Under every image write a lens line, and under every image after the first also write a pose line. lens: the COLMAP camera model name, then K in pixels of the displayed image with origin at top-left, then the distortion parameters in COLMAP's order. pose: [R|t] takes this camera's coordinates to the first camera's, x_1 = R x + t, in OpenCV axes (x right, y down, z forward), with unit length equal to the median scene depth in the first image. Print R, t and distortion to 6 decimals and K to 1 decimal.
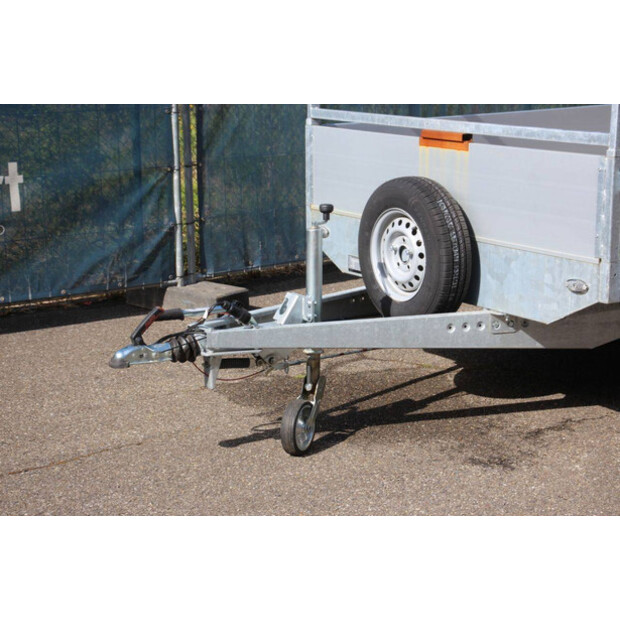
lens RADIAL K [[1452.1, 0, 310.0], [0, 1452.1, 310.0], [0, 0, 1]] dist [0.375422, 0.323548]
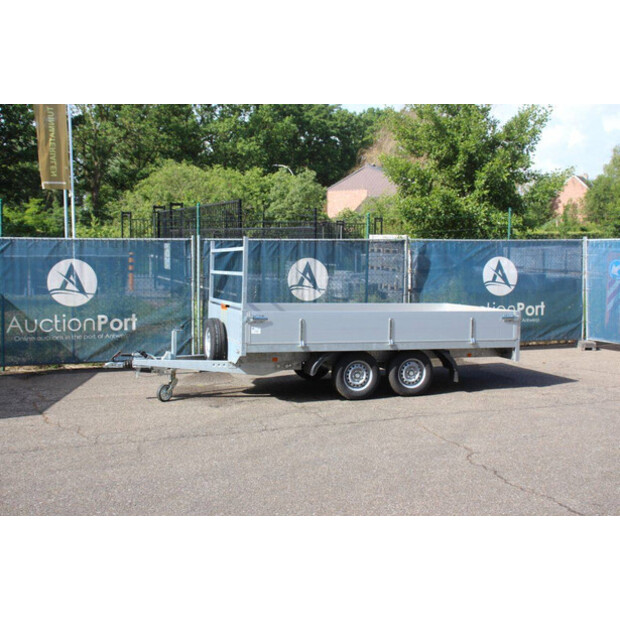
lens RADIAL K [[740.5, 0, 310.0], [0, 740.5, 310.0], [0, 0, 1]] dist [-0.015729, 0.001887]
pose [[0.969885, 0.037352, -0.240681, 0.663115], [-0.072232, 0.987826, -0.137775, 0.097984], [0.232605, 0.151010, 0.960776, -0.494326]]
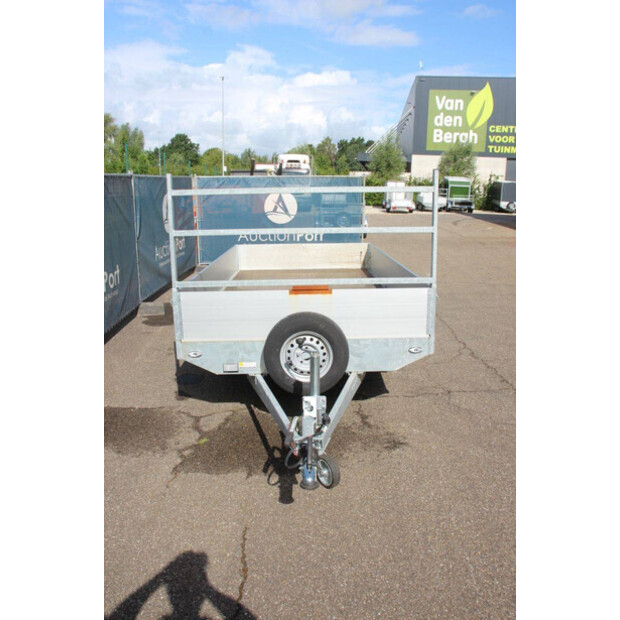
lens RADIAL K [[520.3, 0, 310.0], [0, 520.3, 310.0], [0, 0, 1]] dist [-0.167889, 0.161123]
pose [[0.529200, -0.184316, 0.828236, -0.458670], [0.181068, 0.978168, 0.101988, -0.160243], [-0.828952, 0.095995, 0.551020, 0.652380]]
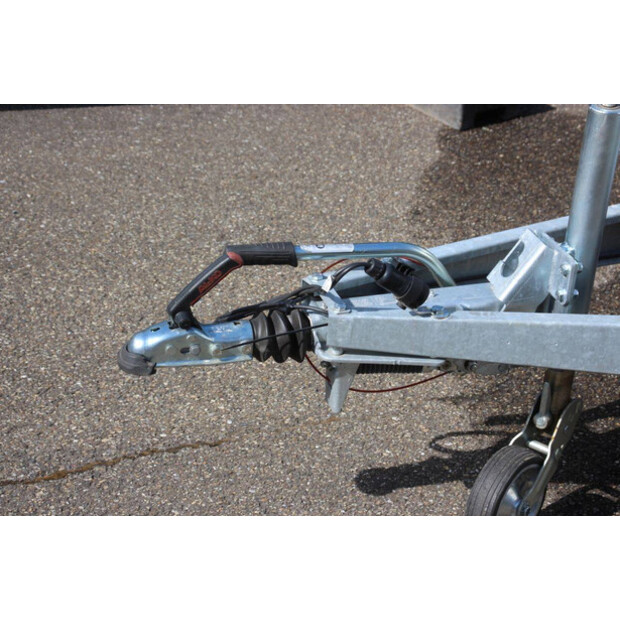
lens RADIAL K [[1452.1, 0, 310.0], [0, 1452.1, 310.0], [0, 0, 1]] dist [0.375422, 0.323548]
pose [[0.965141, 0.169577, -0.199364, 0.015752], [-0.112856, 0.956902, 0.267587, -0.104025], [0.236148, -0.235760, 0.942683, 0.513863]]
